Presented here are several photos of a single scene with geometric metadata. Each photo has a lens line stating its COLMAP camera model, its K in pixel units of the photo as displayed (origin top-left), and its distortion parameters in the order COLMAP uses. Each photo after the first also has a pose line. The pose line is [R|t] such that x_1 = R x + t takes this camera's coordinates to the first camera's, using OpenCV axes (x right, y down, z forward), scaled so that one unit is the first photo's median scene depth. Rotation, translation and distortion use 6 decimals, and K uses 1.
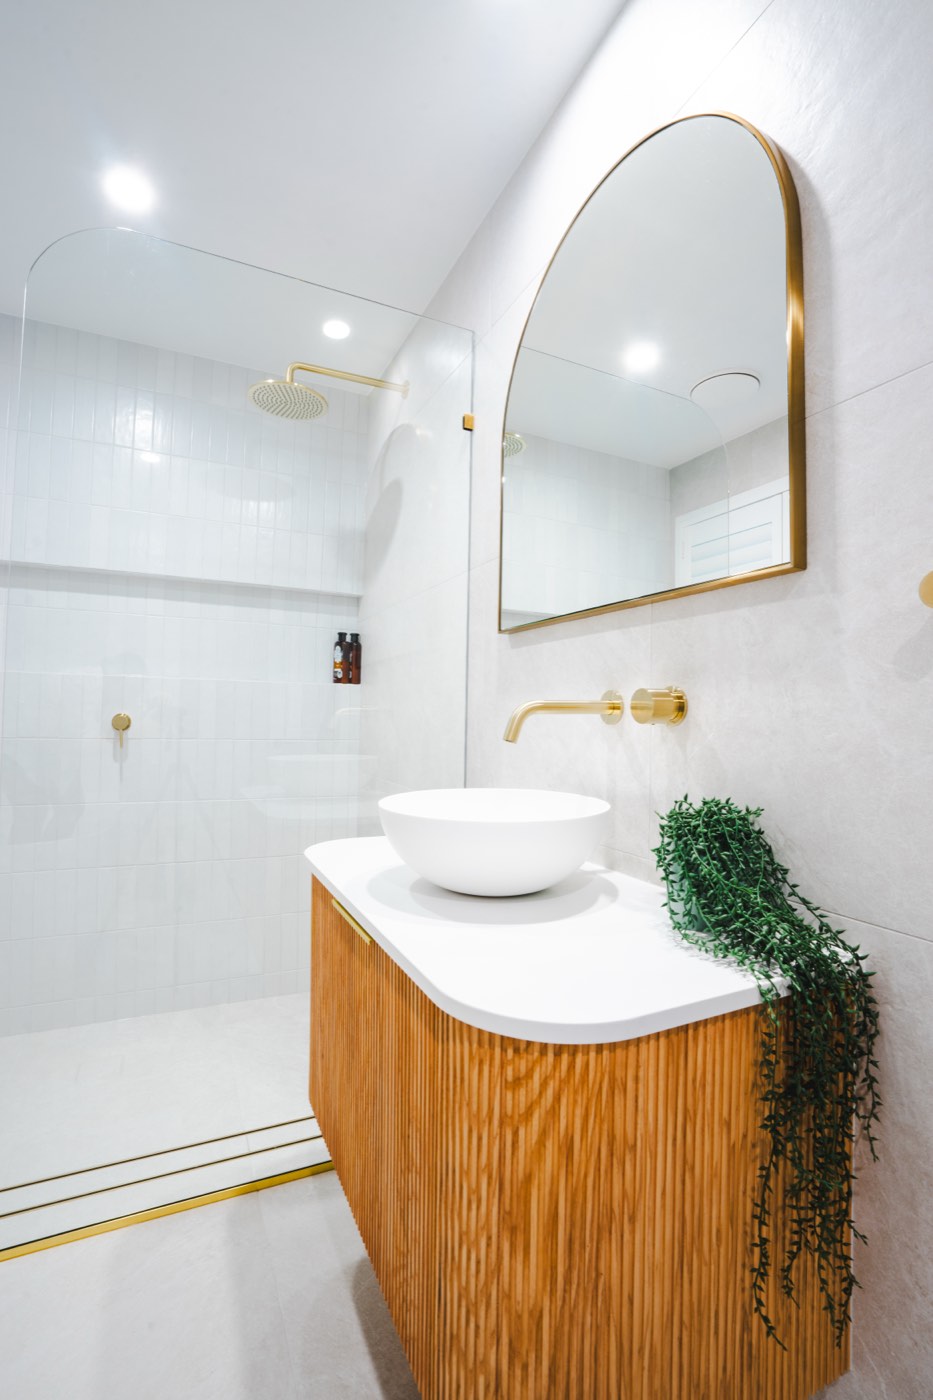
lens RADIAL K [[653.6, 0, 466.5], [0, 653.6, 700.0], [0, 0, 1]] dist [-0.022836, 0.000910]
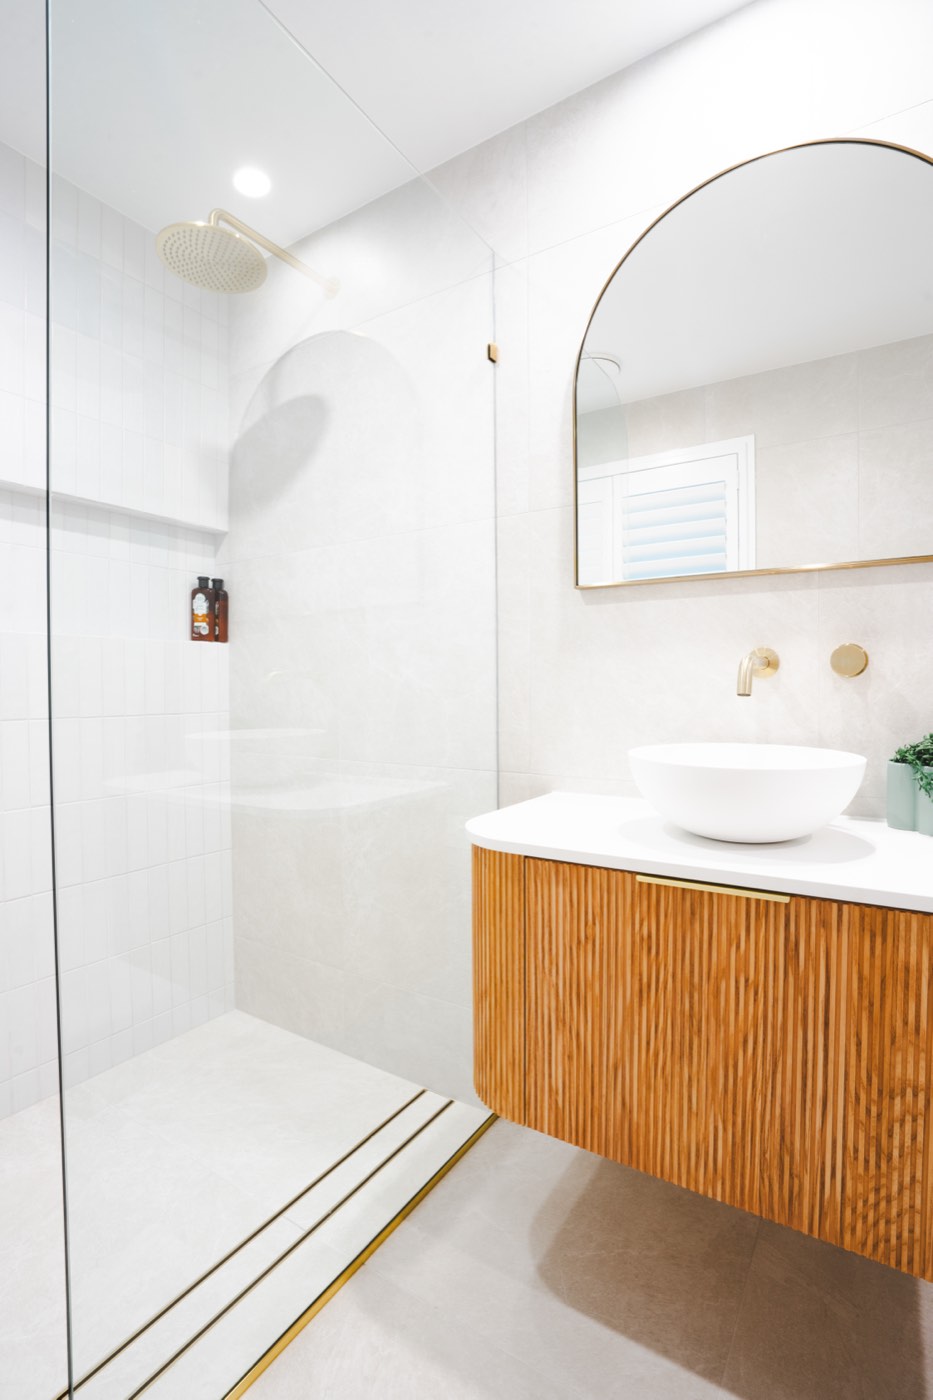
lens RADIAL K [[653.6, 0, 466.5], [0, 653.6, 700.0], [0, 0, 1]] dist [-0.022836, 0.000910]
pose [[0.836860, -0.040265, 0.545935, -0.363164], [0.009254, 0.998189, 0.059436, 0.001686], [-0.547339, -0.044688, 0.835717, 0.161285]]
